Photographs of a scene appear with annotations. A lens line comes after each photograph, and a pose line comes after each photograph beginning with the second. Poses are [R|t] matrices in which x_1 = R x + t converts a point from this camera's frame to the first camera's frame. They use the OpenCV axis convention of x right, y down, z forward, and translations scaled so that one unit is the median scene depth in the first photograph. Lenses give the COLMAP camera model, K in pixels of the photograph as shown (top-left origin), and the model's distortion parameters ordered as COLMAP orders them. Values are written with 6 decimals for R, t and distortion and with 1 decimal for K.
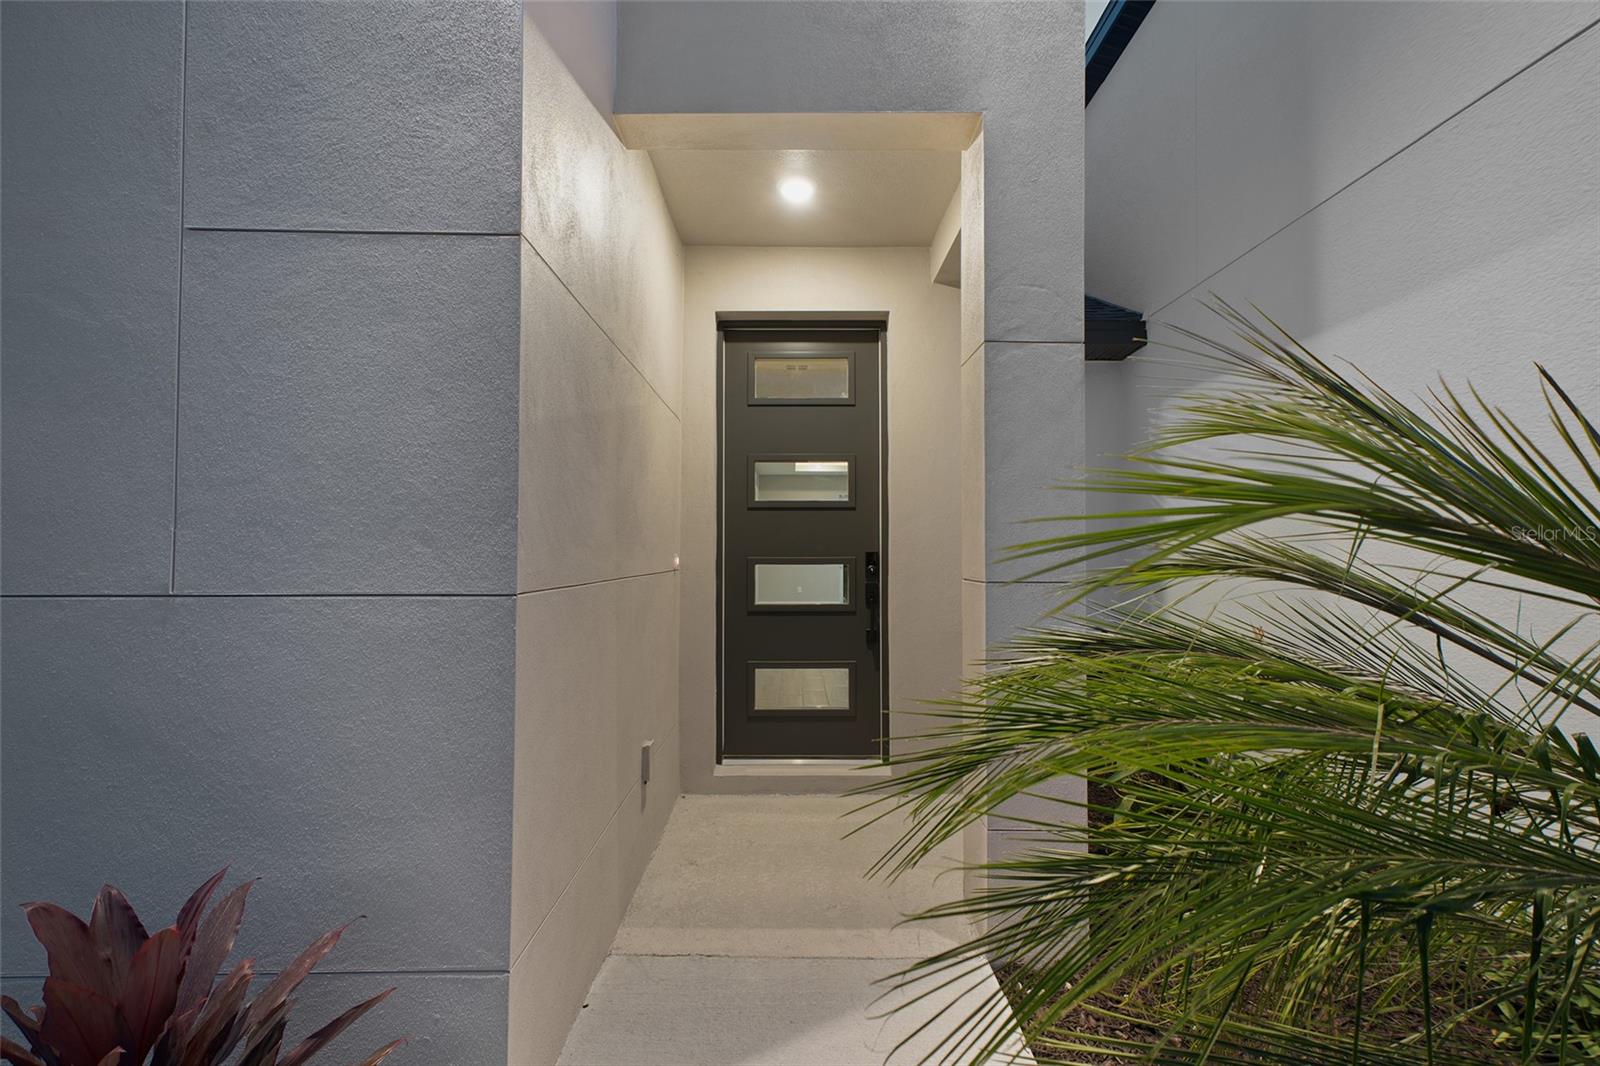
lens RADIAL K [[665.7, 0, 804.8], [0, 665.7, 521.1], [0, 0, 1]] dist [0.001168, -0.000336]
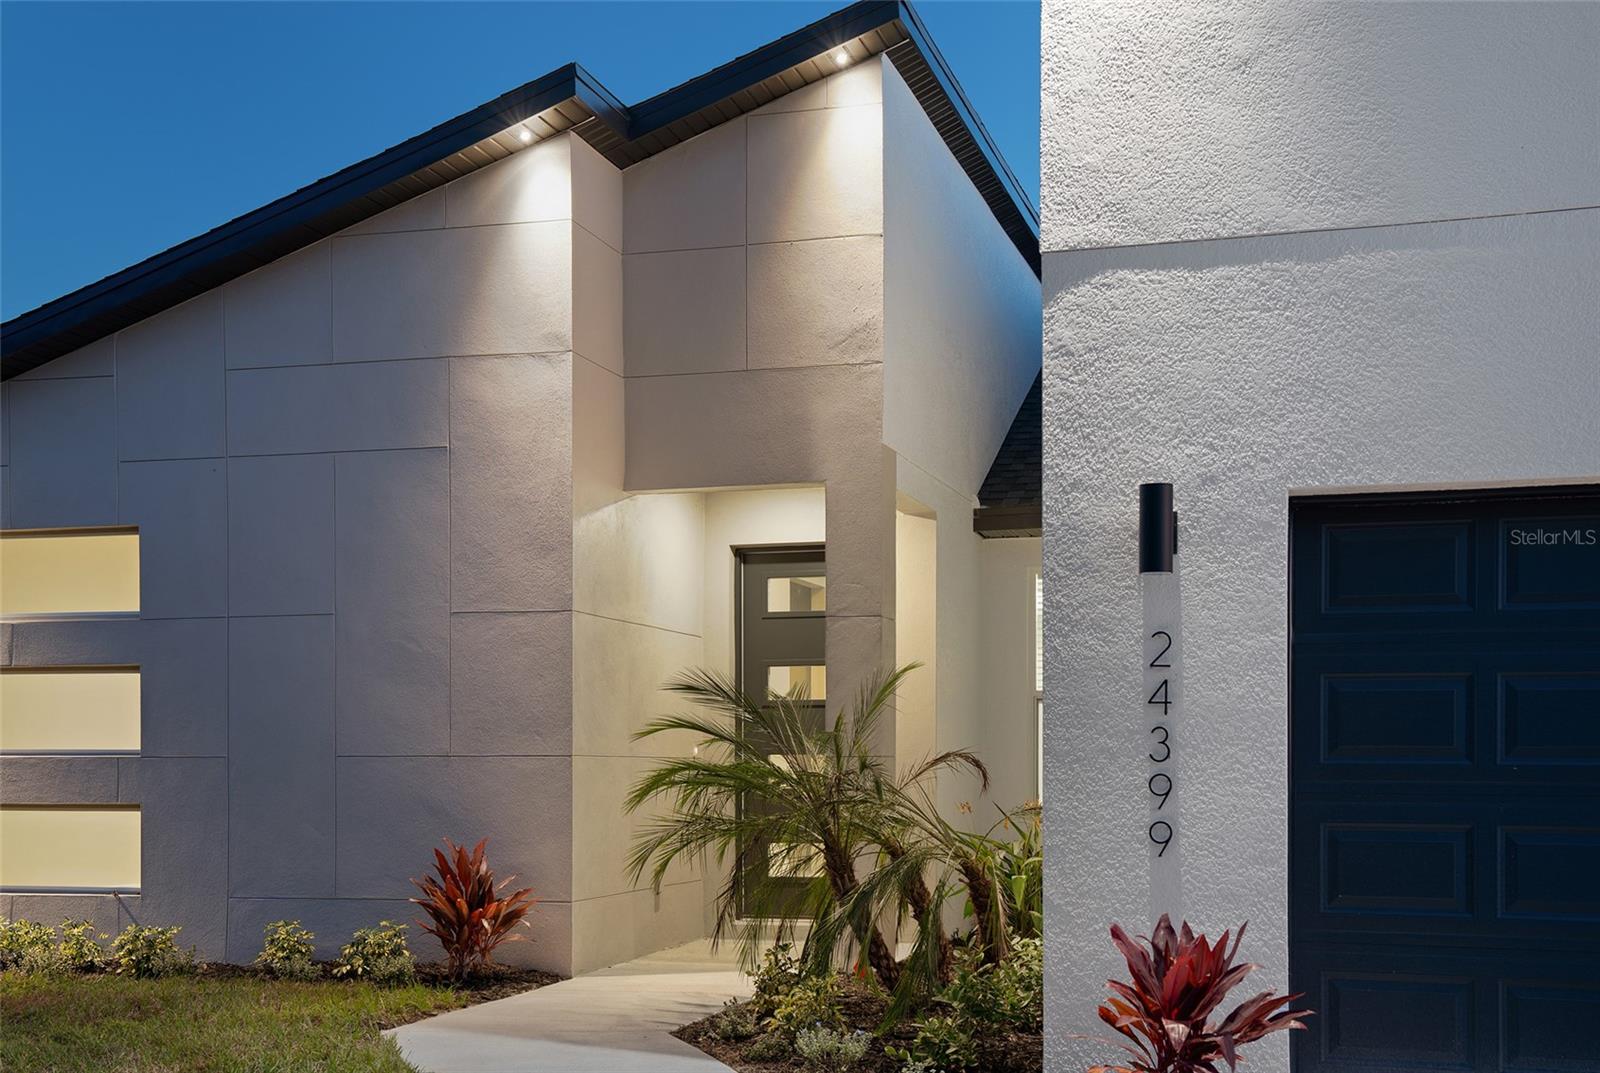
lens RADIAL K [[2041.7, 0, 768.7], [0, 2041.7, 703.4], [0, 0, 1]] dist [0.074462, 0.000000]
pose [[0.947981, -0.011964, -0.318101, 1.419657], [0.013429, 0.999907, 0.002411, -0.049801], [0.318043, -0.006558, 0.948054, -3.165043]]
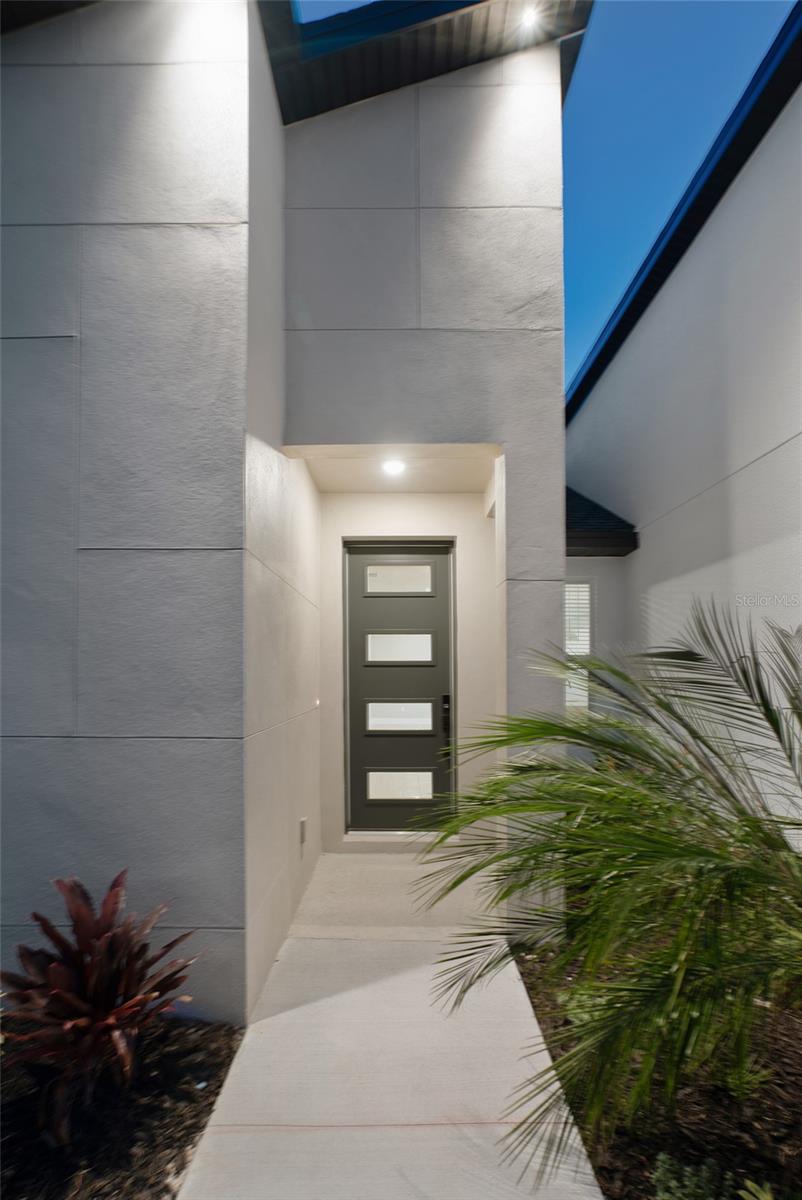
lens RADIAL K [[538.4, 0, 398.1], [0, 538.4, 664.1], [0, 0, 1]] dist [-0.023049, 0.000109]
pose [[0.999834, -0.004393, -0.017698, 0.018345], [0.004837, 0.999671, 0.025173, -0.072490], [0.017581, -0.025254, 0.999526, -0.284984]]
